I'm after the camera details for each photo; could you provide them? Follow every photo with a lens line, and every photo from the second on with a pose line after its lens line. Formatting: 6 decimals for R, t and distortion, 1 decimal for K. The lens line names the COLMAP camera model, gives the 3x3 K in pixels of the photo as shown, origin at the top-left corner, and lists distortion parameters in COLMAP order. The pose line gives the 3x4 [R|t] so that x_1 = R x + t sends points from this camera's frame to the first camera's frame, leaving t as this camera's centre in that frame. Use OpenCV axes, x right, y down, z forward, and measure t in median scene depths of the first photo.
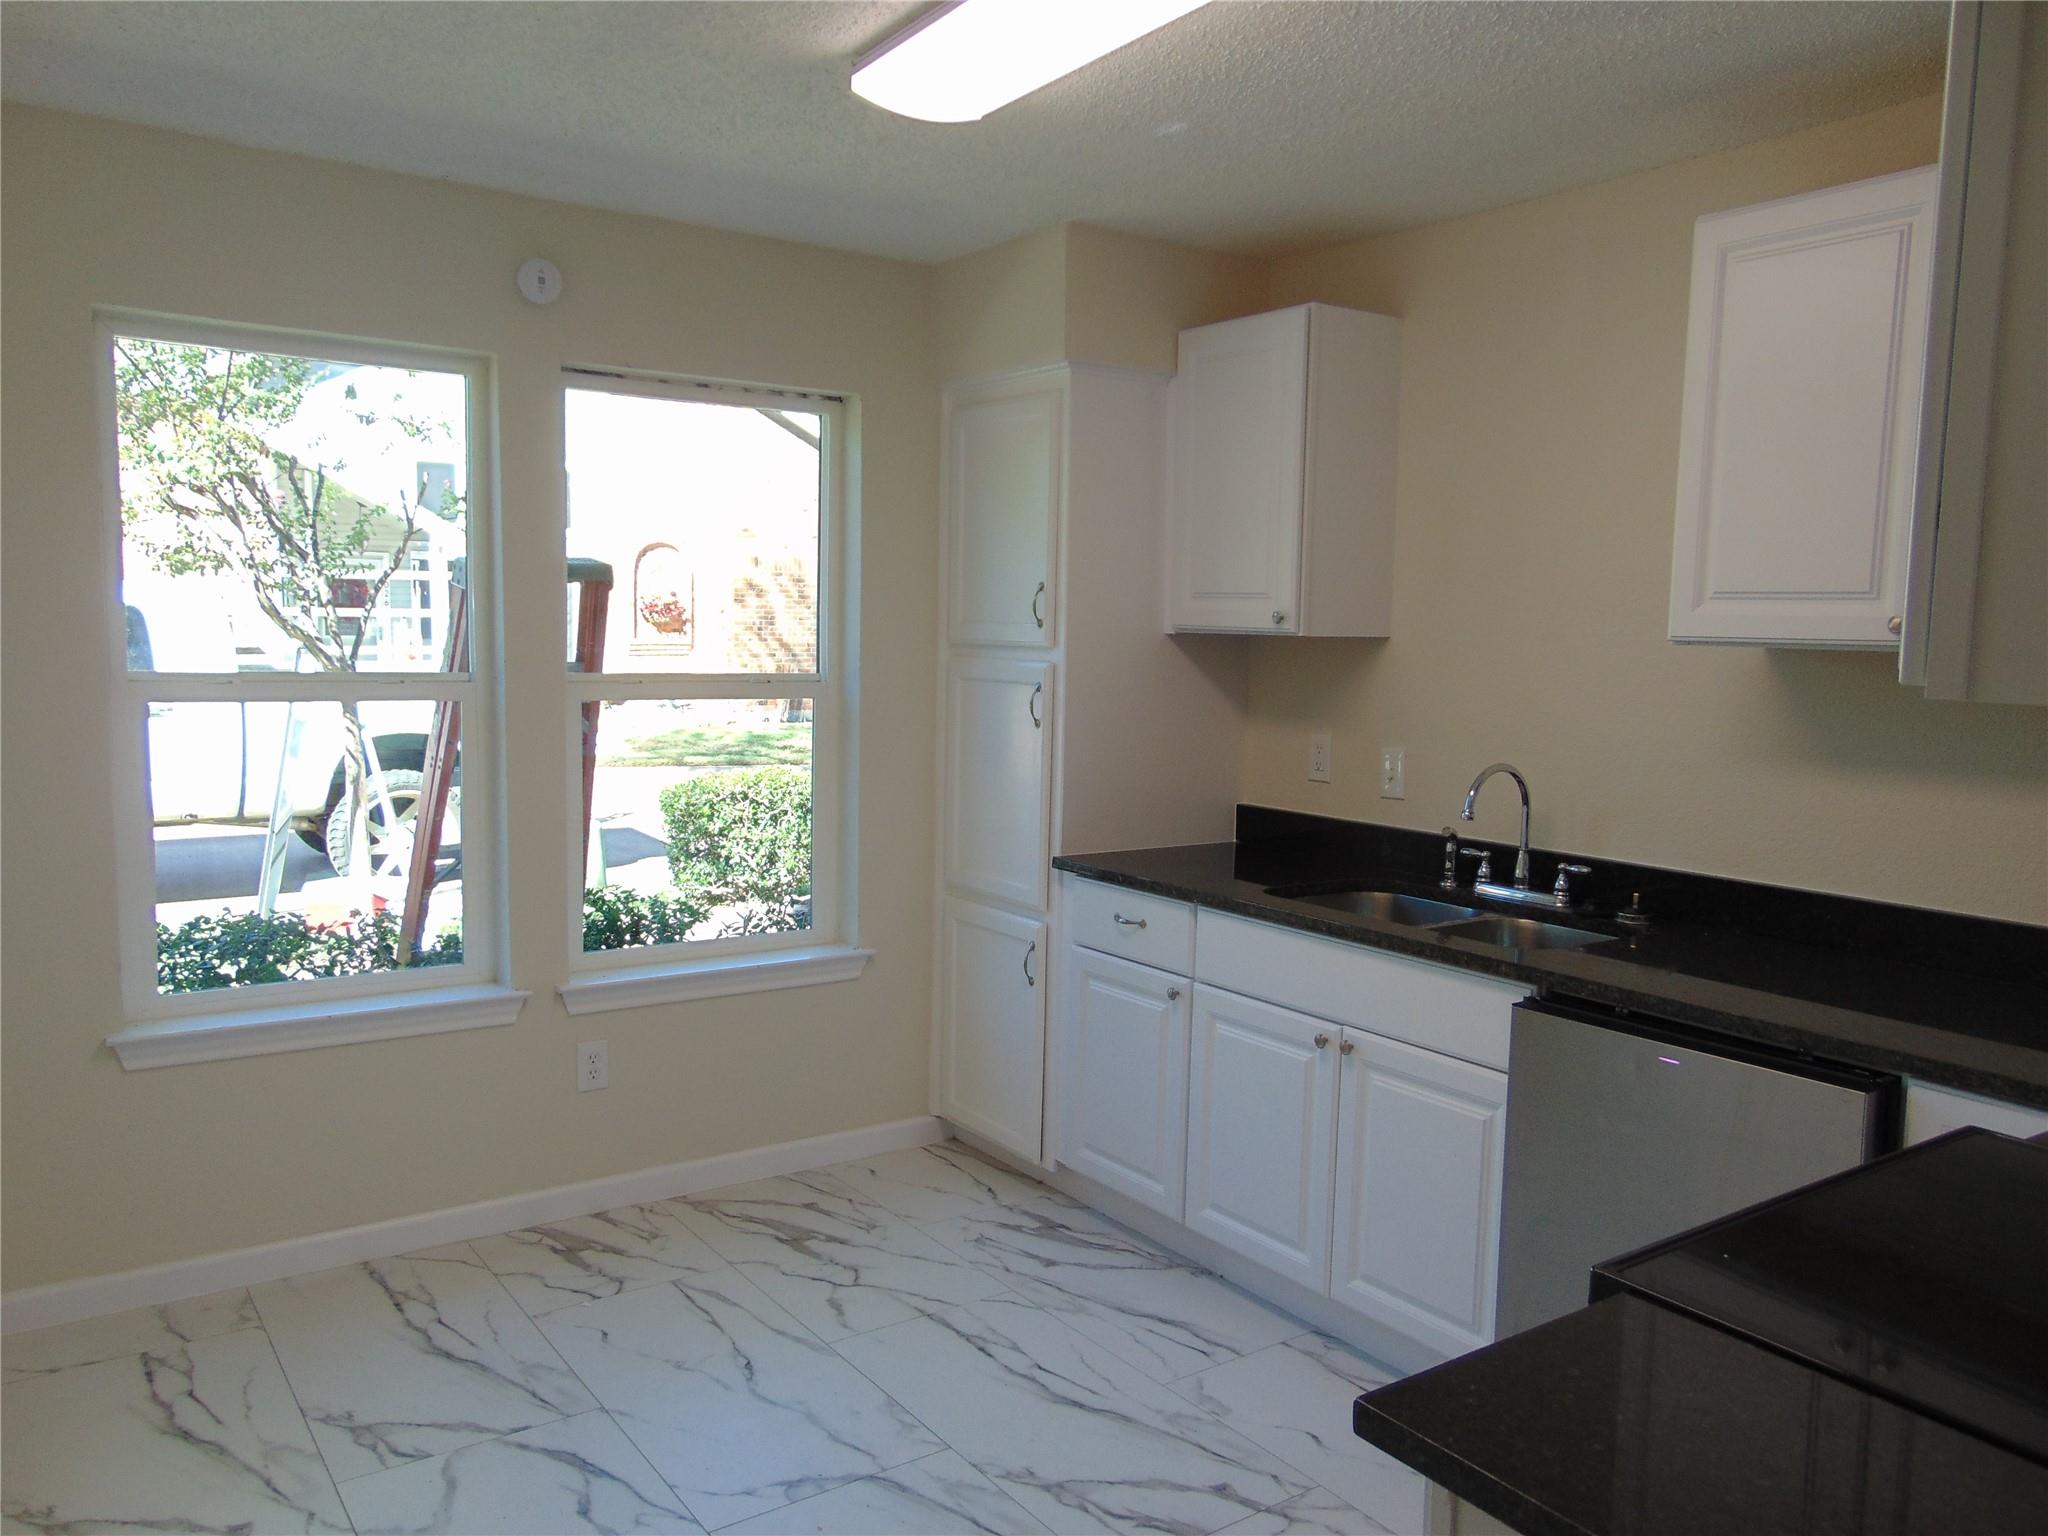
lens RADIAL K [[1536.7, 0, 1019.0], [0, 1536.7, 769.9], [0, 0, 1]] dist [-0.037013, 0.080337]
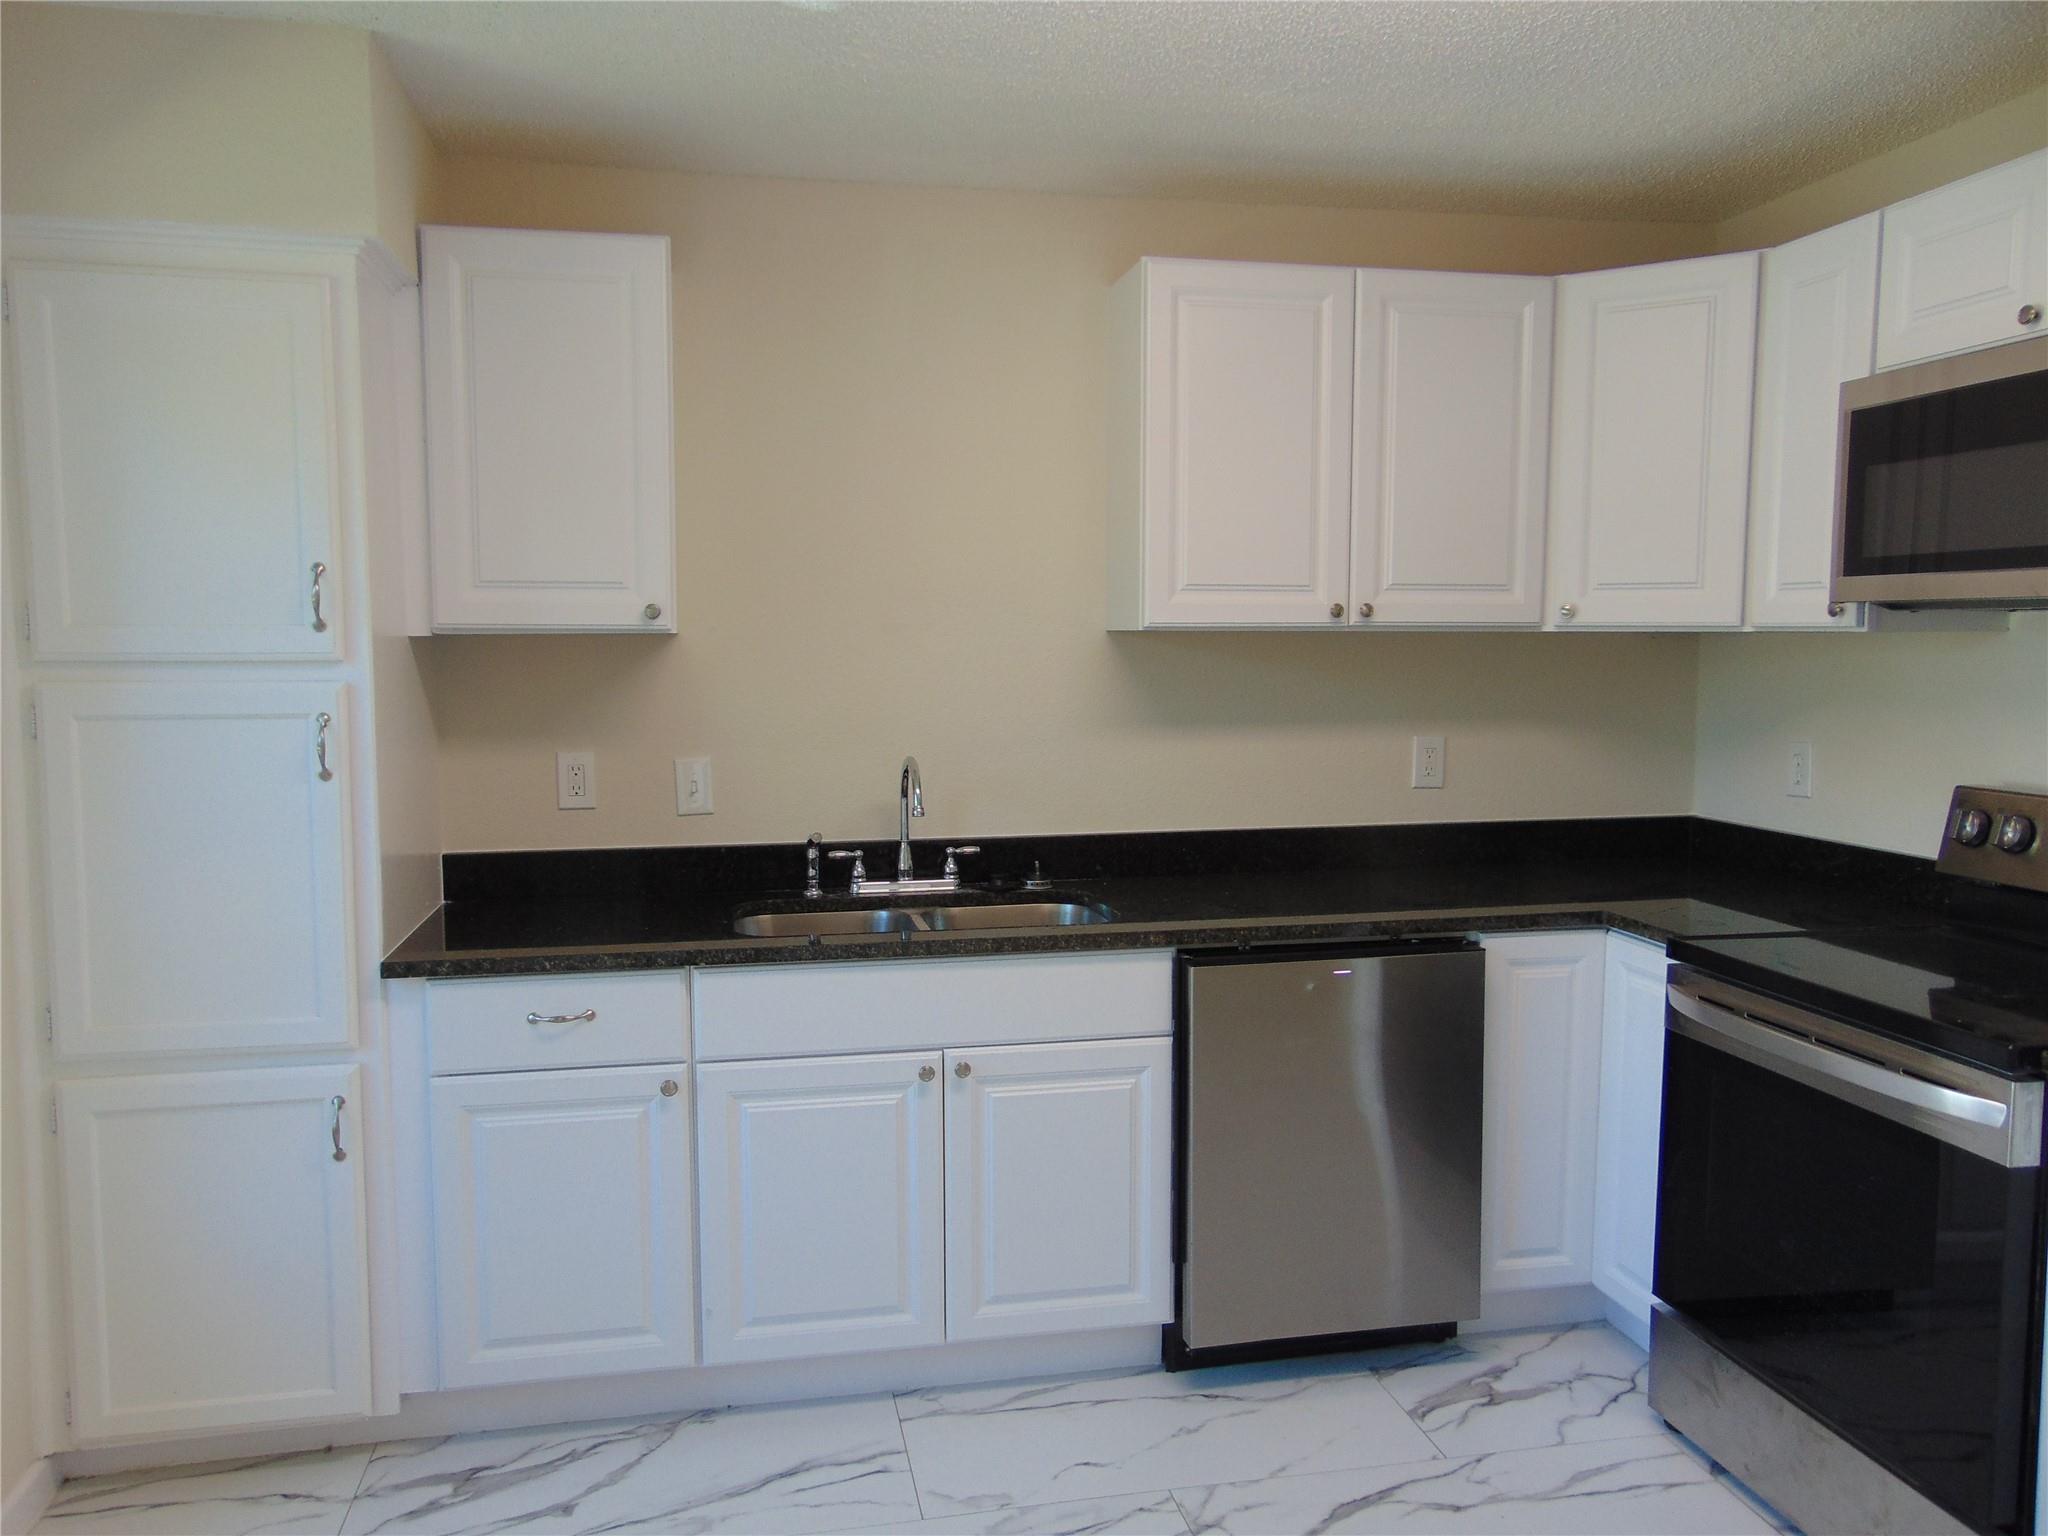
lens RADIAL K [[1539.5, 0, 1025.8], [0, 1539.5, 771.6], [0, 0, 1]] dist [-0.032746, 0.082783]
pose [[0.404586, -0.102902, 0.908692, -0.529345], [0.099044, 0.992735, 0.068321, -0.052138], [-0.909121, 0.062359, 0.411838, 0.497160]]
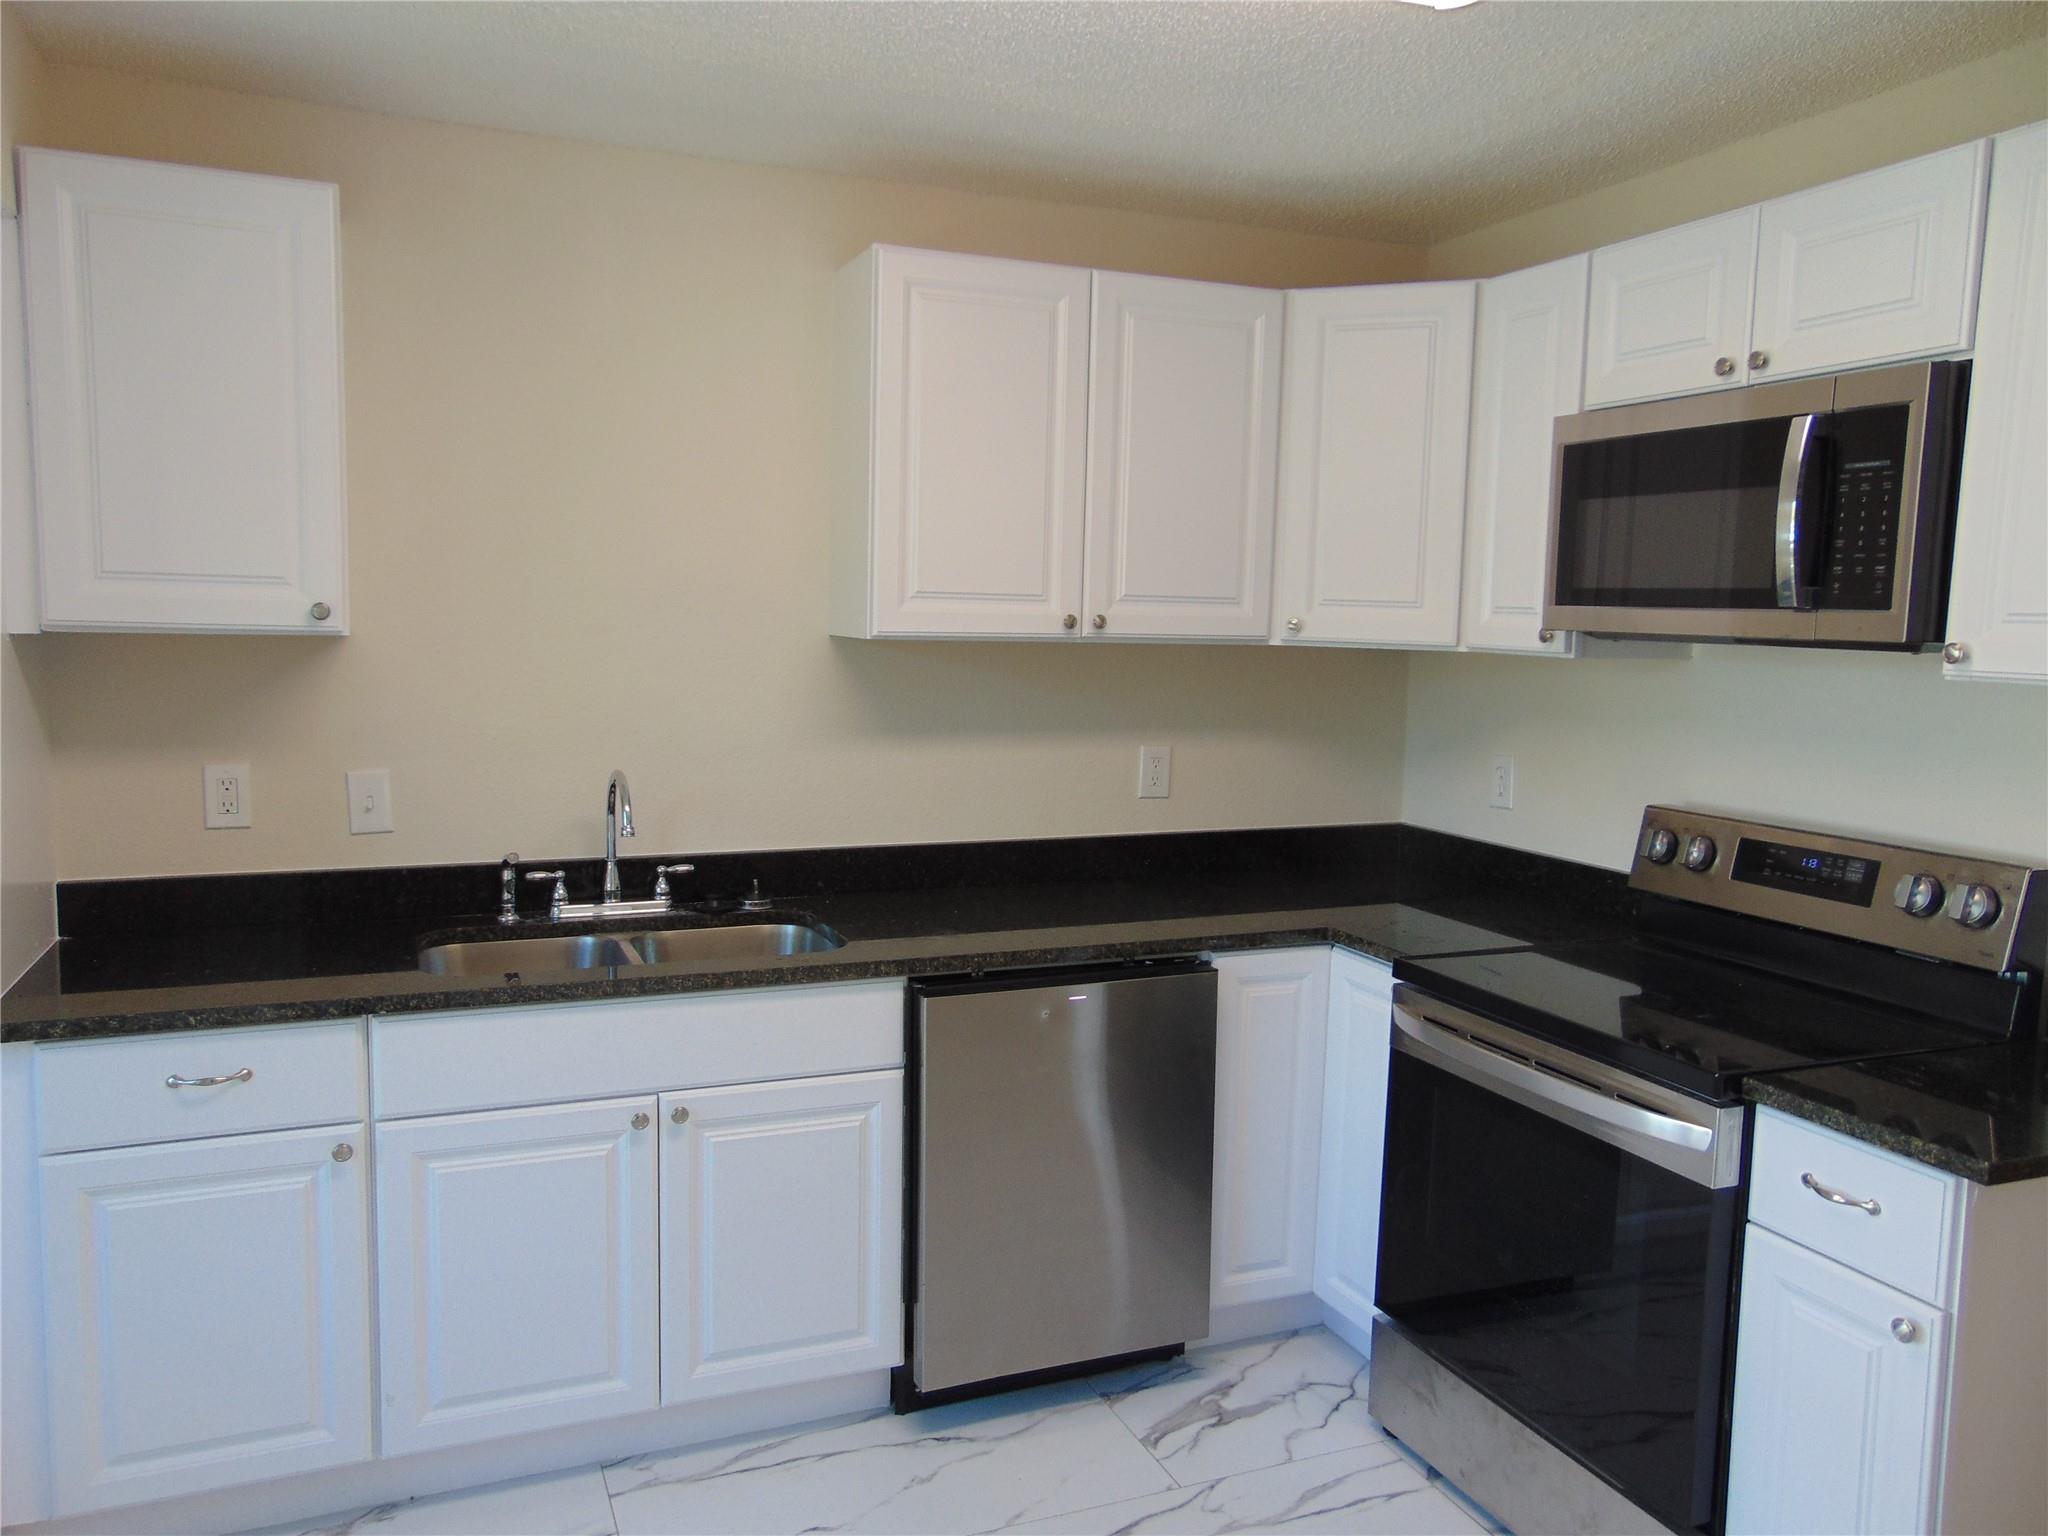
lens RADIAL K [[1539.5, 0, 1025.8], [0, 1539.5, 771.6], [0, 0, 1]] dist [-0.032746, 0.082783]
pose [[0.219479, -0.120351, 0.968166, -0.492119], [0.078433, 0.991327, 0.105450, -0.076867], [-0.972459, 0.052792, 0.227014, 0.527394]]
